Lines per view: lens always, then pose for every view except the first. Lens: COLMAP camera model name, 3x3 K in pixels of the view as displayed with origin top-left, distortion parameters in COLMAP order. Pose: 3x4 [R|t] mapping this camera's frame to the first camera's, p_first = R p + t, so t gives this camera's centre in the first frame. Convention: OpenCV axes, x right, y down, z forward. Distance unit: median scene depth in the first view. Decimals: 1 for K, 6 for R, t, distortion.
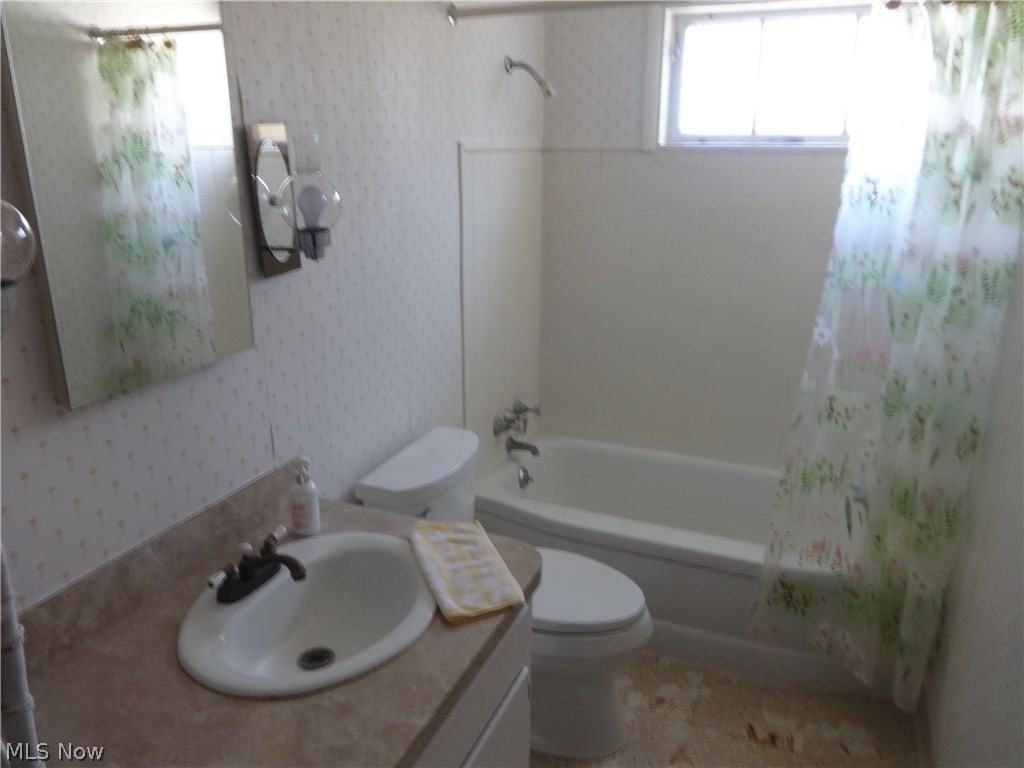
lens RADIAL K [[764.6, 0, 507.8], [0, 764.6, 384.5], [0, 0, 1]] dist [0.001625, 0.007268]
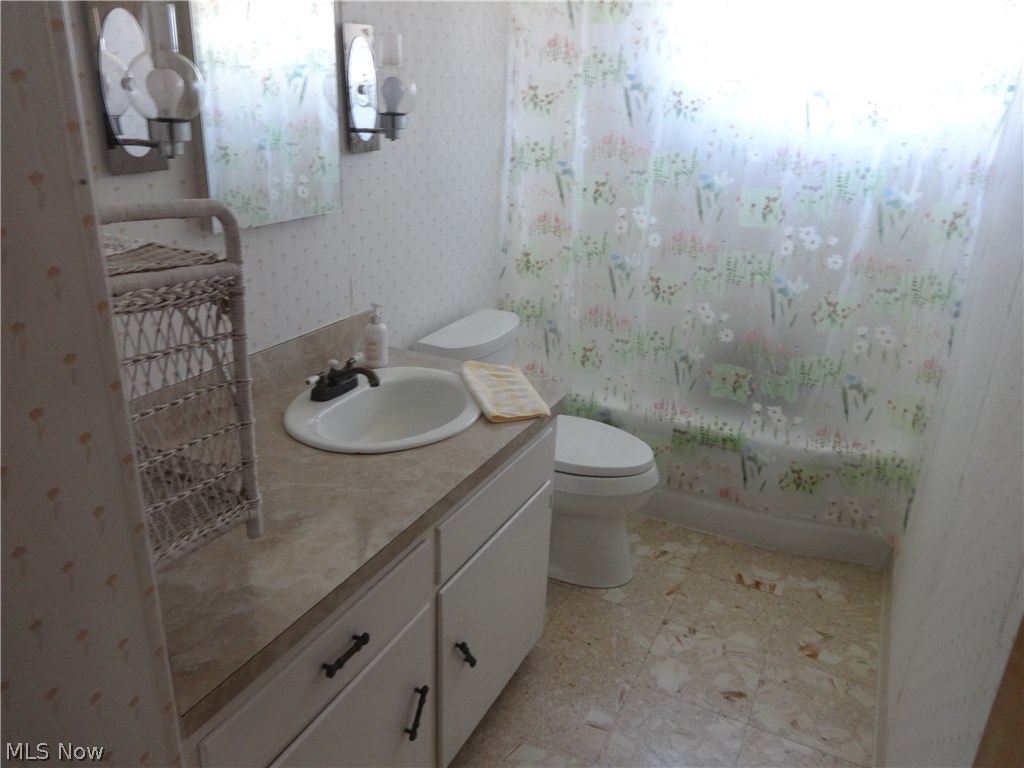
lens RADIAL K [[764.6, 0, 516.2], [0, 764.6, 381.9], [0, 0, 1]] dist [0.001625, 0.007268]
pose [[0.998095, 0.047320, -0.039592, 0.012067], [-0.045248, 0.997638, 0.051686, 0.149609], [0.041944, -0.049796, 0.997878, -0.232514]]
